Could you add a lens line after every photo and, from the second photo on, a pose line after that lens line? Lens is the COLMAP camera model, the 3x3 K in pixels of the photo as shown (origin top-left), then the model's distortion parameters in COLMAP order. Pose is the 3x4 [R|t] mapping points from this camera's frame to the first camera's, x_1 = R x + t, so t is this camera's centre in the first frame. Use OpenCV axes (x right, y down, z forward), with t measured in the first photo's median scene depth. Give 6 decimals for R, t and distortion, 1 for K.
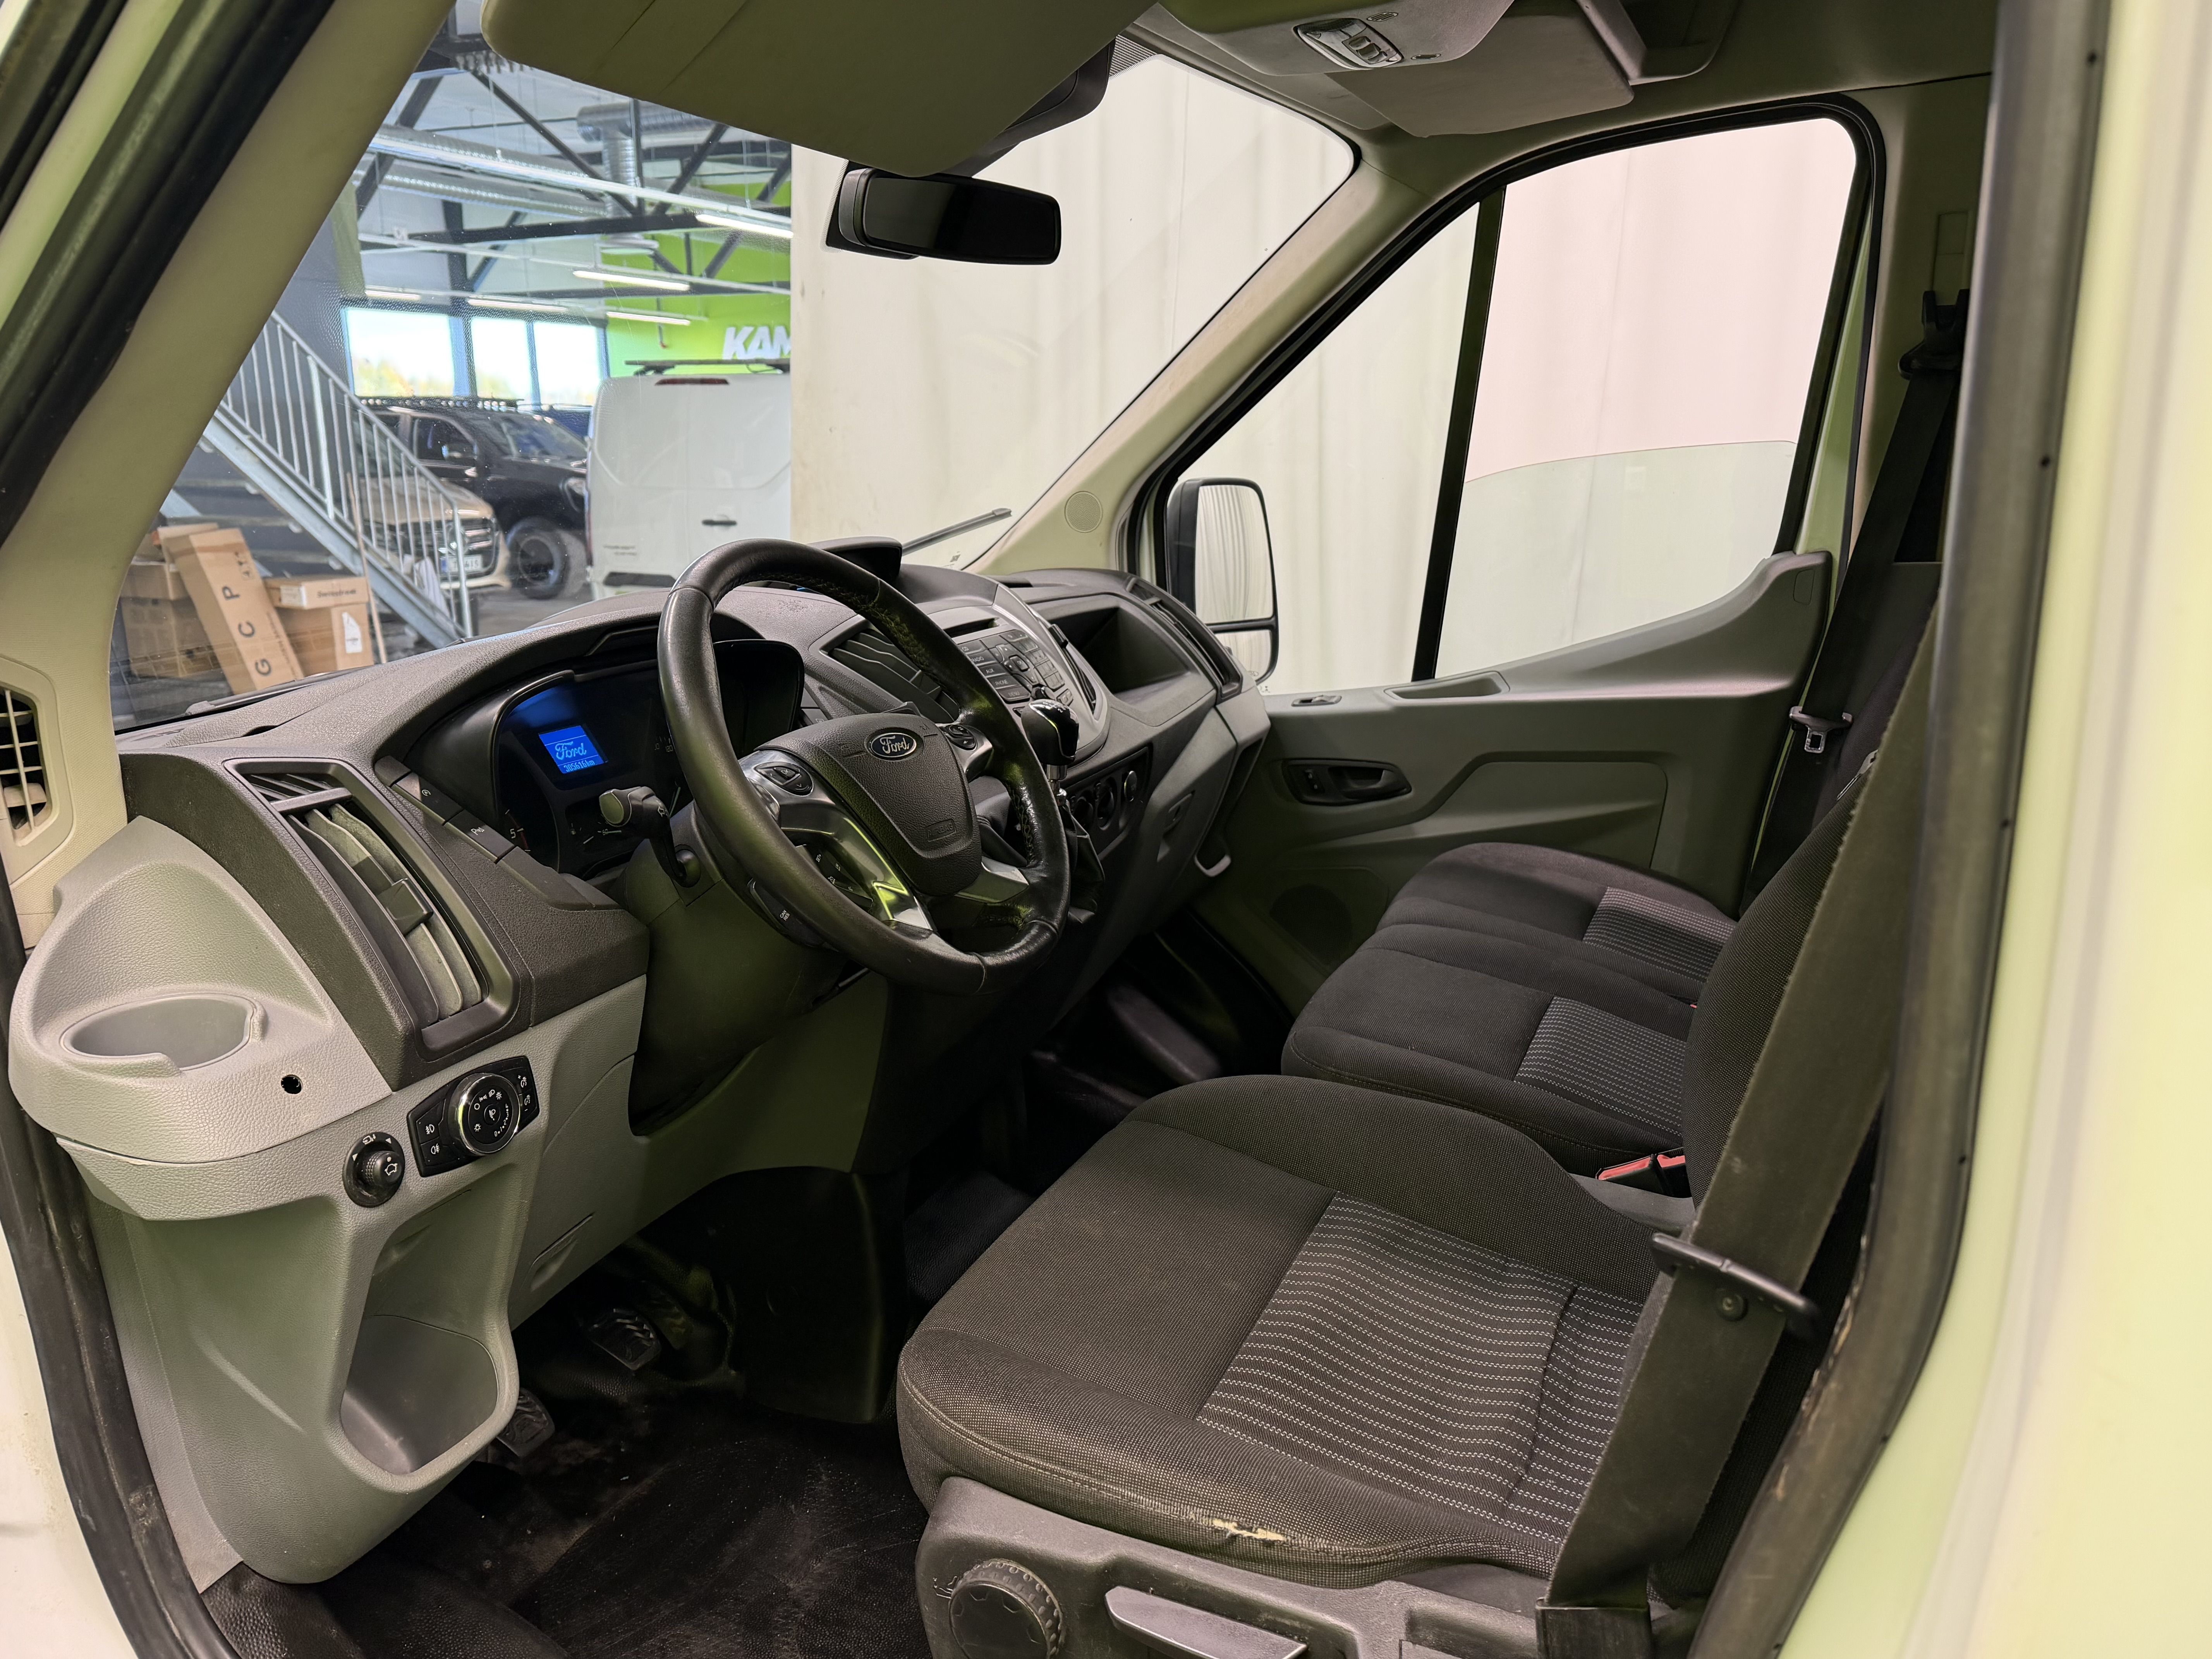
lens RADIAL K [[1576.1, 0, 1106.0], [0, 1576.1, 829.5], [0, 0, 1]] dist [0.157796, -0.277010]
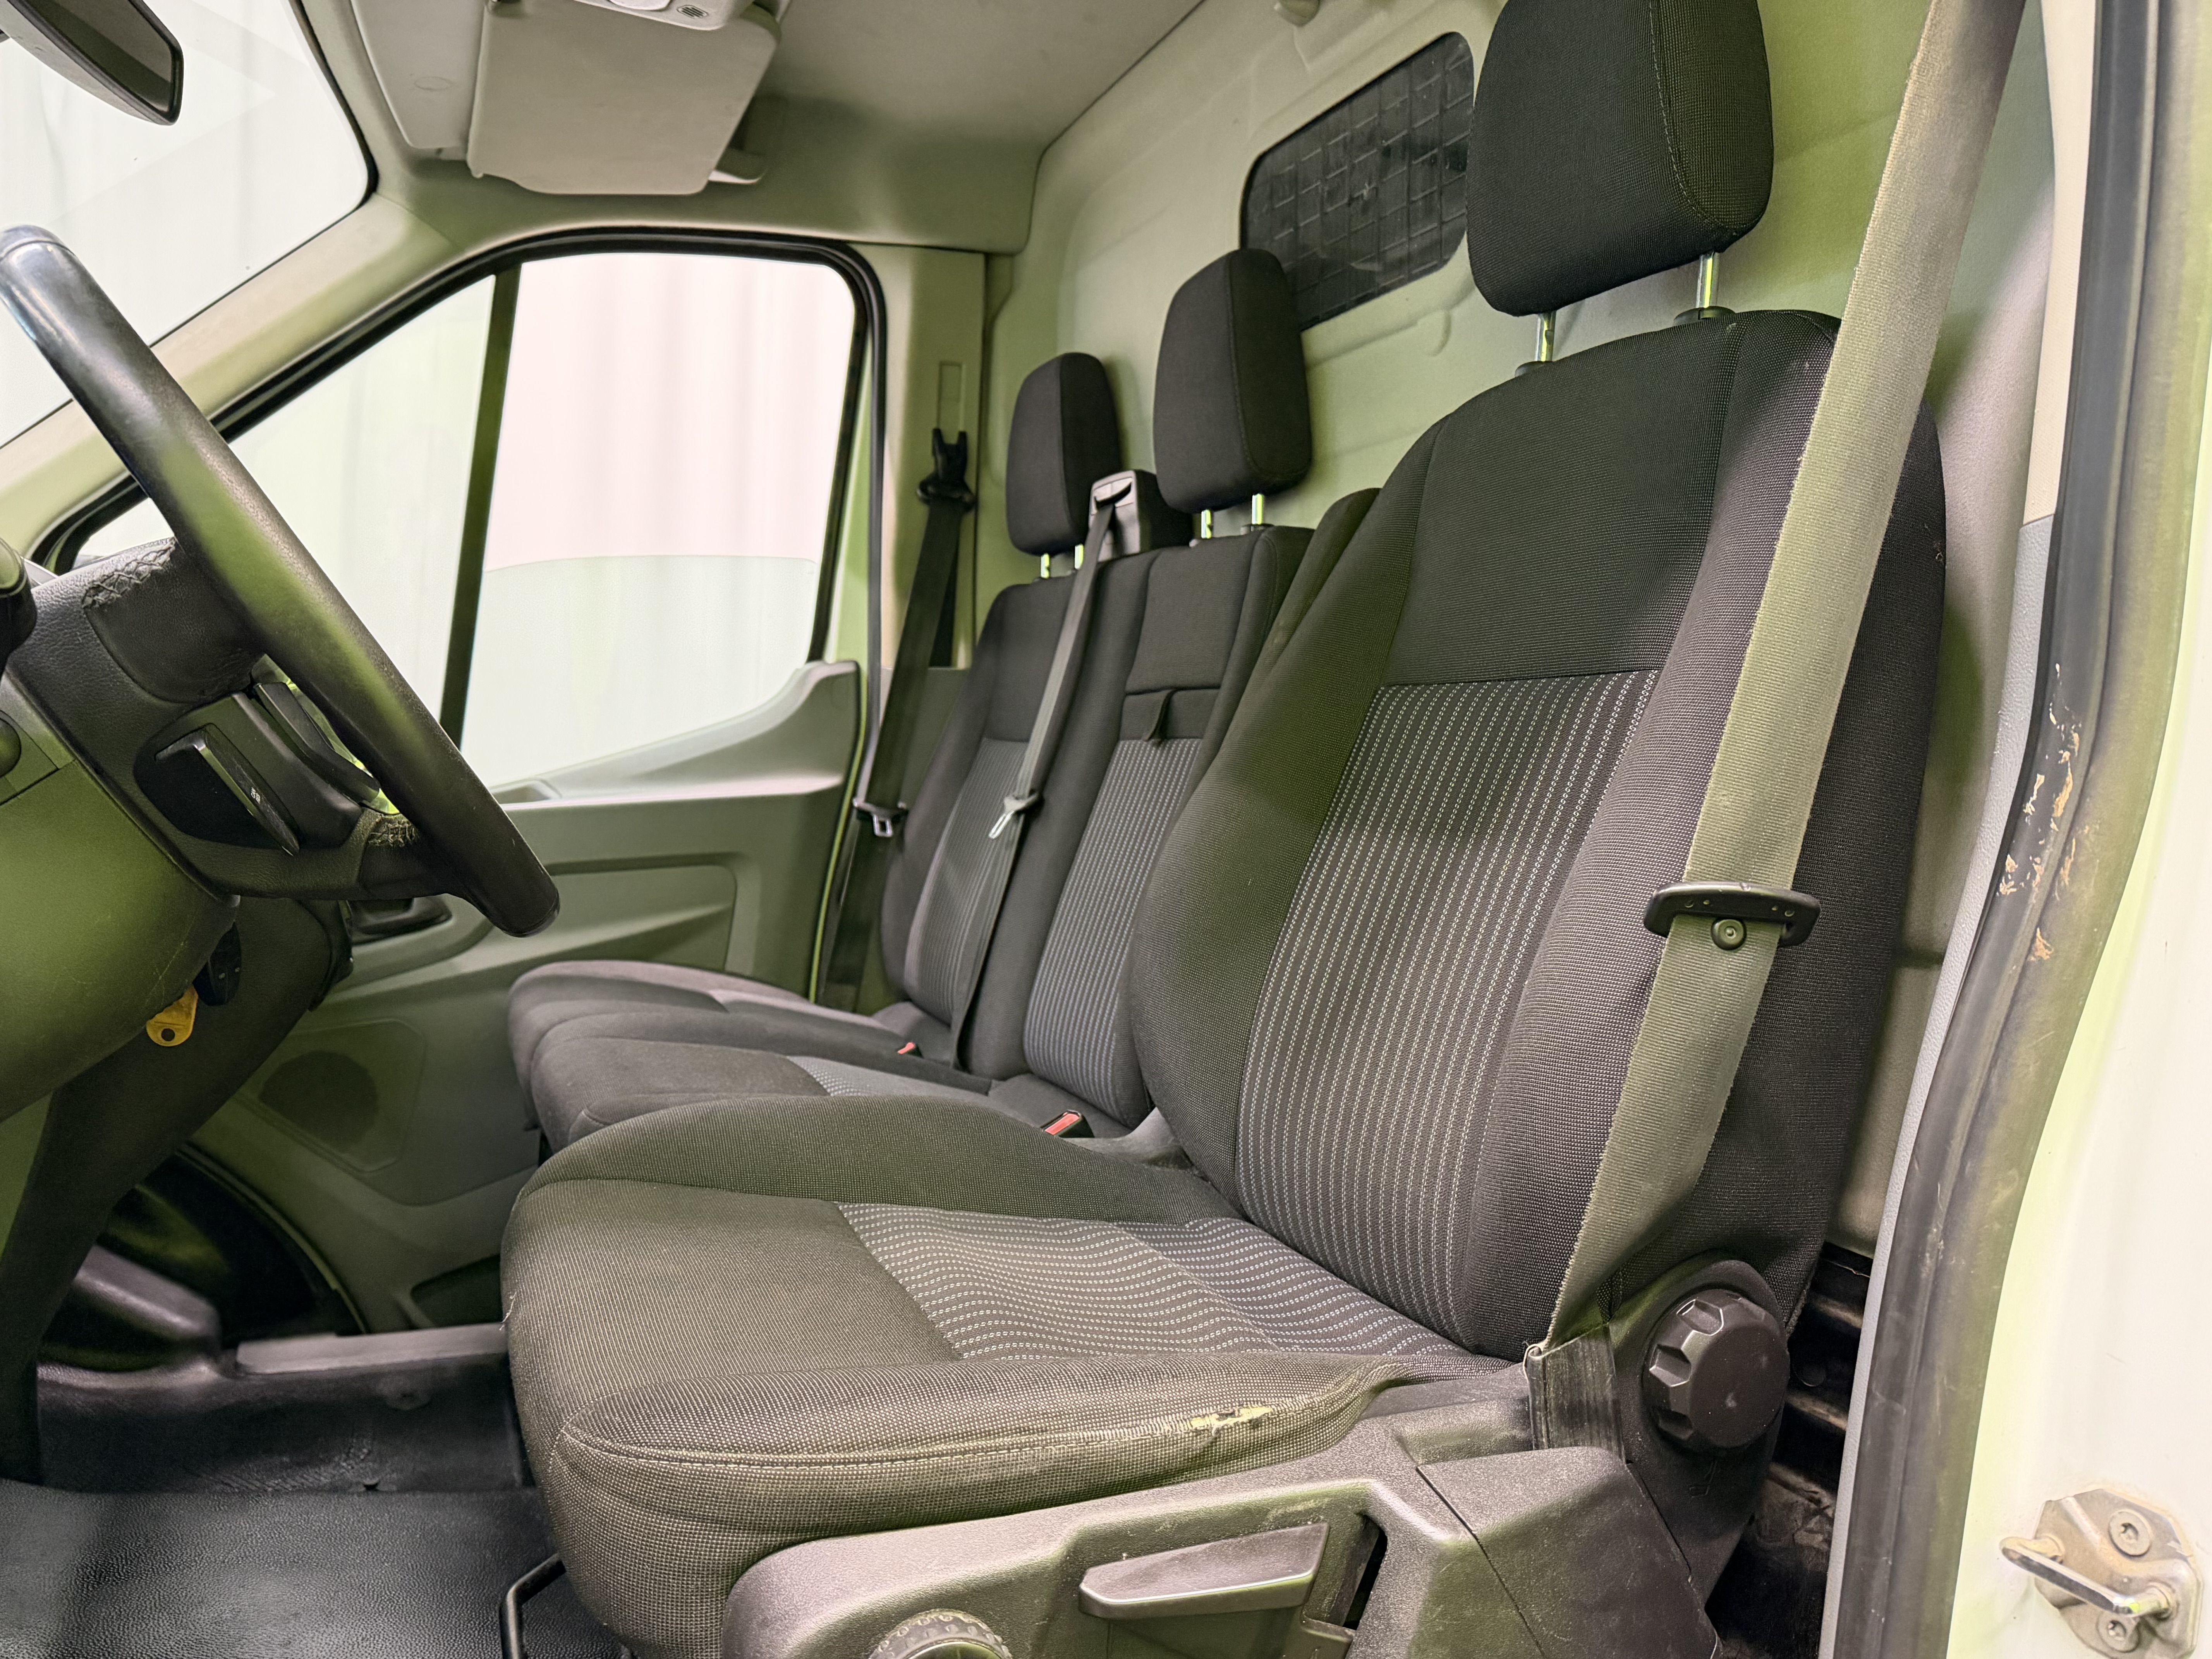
lens RADIAL K [[1576.1, 0, 1106.0], [0, 1576.1, 829.5], [0, 0, 1]] dist [0.157796, -0.277010]
pose [[0.682650, -0.007955, 0.730702, -0.222870], [0.144682, 0.981617, -0.124480, 0.098874], [-0.716280, 0.190696, 0.671252, 0.187207]]
